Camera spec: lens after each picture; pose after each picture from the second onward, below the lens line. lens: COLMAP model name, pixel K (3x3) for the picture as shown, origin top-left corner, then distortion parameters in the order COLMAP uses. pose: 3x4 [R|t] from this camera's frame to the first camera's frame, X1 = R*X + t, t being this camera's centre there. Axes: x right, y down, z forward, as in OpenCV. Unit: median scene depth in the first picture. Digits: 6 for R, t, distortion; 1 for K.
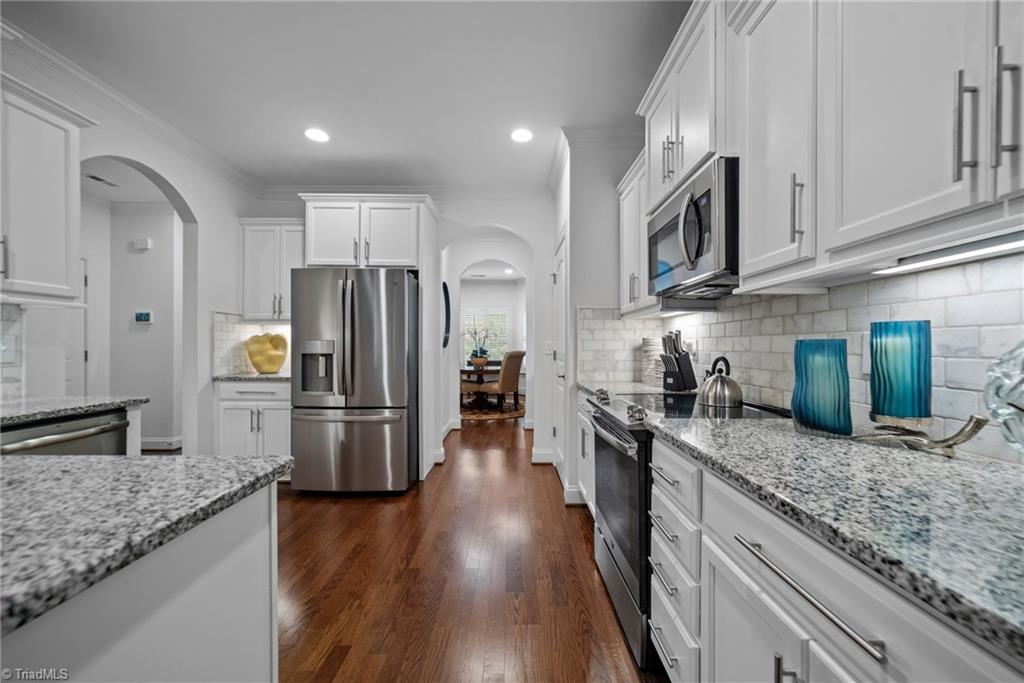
lens RADIAL K [[420.0, 0, 512.0], [0, 420.0, 341.5], [0, 0, 1]] dist [-0.023952, 0.000028]
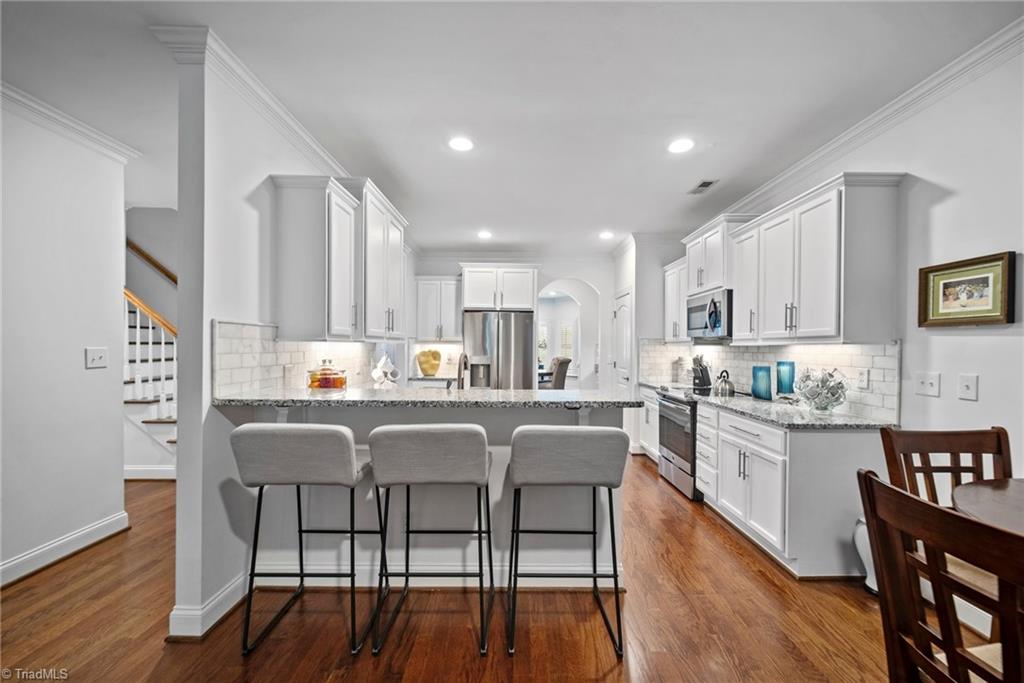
lens RADIAL K [[401.9, 0, 517.2], [0, 401.9, 346.8], [0, 0, 1]] dist [-0.021452, 0.000042]
pose [[0.999933, 0.004961, -0.010476, -0.451030], [-0.004890, 0.999965, 0.006764, -0.076178], [0.010509, -0.006712, 0.999922, -0.882122]]
